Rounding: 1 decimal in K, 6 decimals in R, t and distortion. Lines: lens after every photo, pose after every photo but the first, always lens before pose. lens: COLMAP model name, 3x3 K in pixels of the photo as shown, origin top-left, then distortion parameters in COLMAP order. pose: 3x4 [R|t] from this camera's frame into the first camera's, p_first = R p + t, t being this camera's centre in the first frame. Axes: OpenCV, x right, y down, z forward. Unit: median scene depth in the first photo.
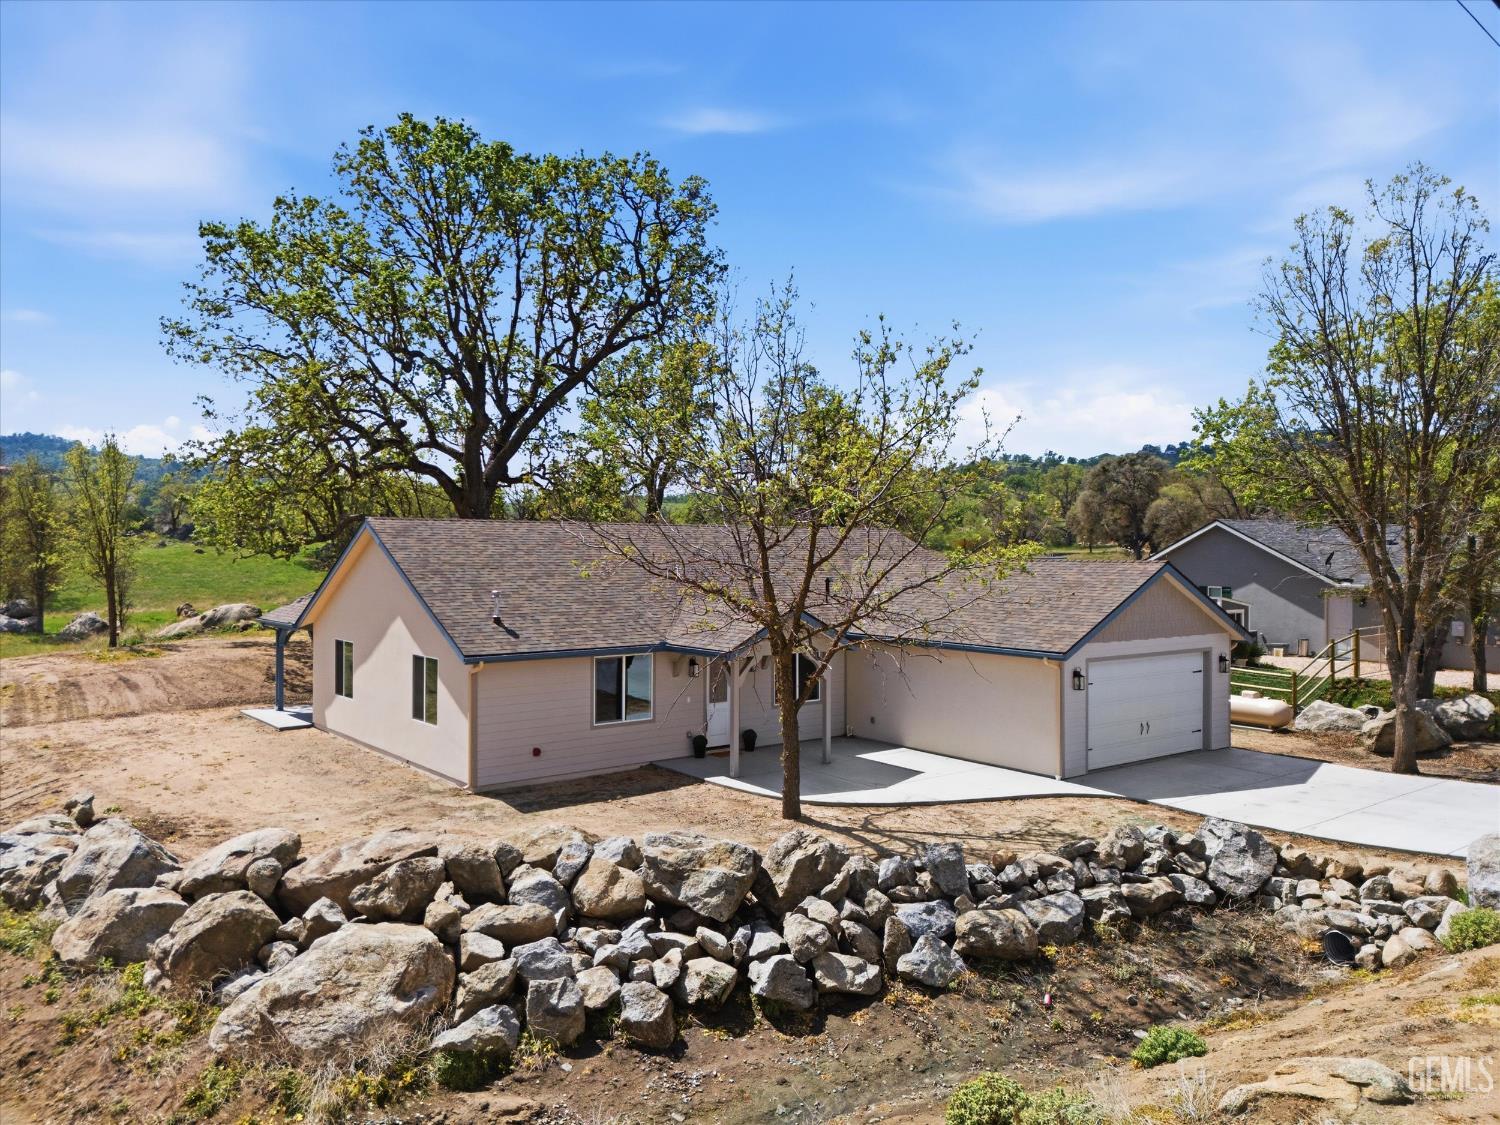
lens RADIAL K [[1110.1, 0, 747.4], [0, 1110.1, 562.3], [0, 0, 1]] dist [0.078971, -0.085009]
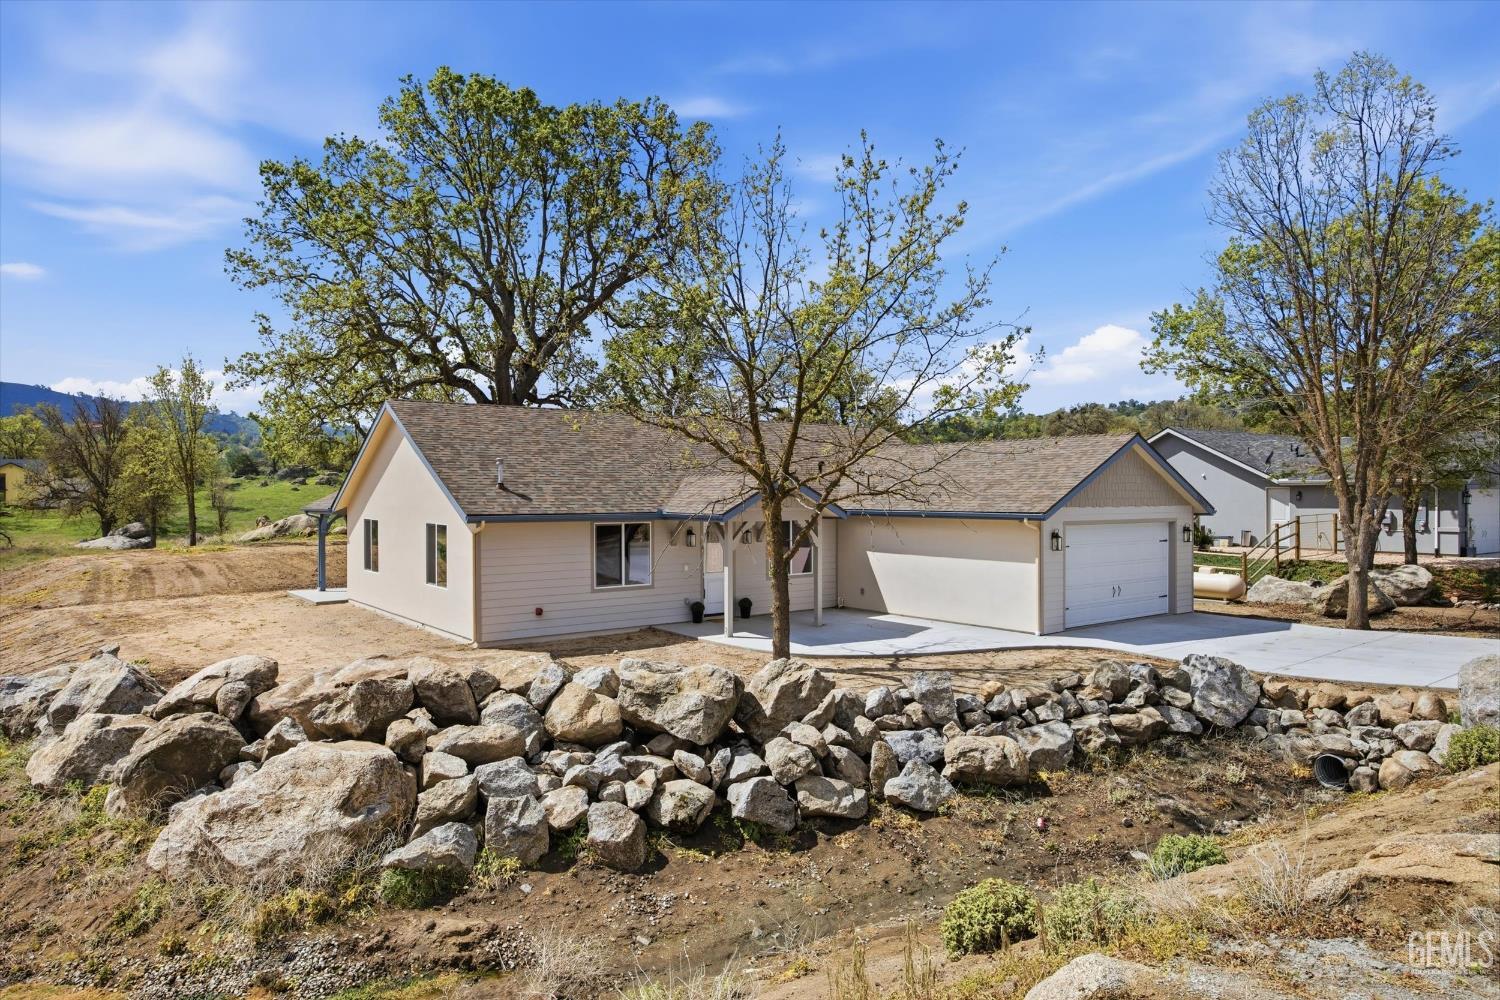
lens RADIAL K [[937.6, 0, 752.6], [0, 937.6, 498.7], [0, 0, 1]] dist [-0.006326, -0.000013]
pose [[0.999972, -0.004750, -0.005834, 0.024979], [0.004713, 0.999969, -0.006267, 0.106418], [0.005863, 0.006239, 0.999963, 0.181735]]
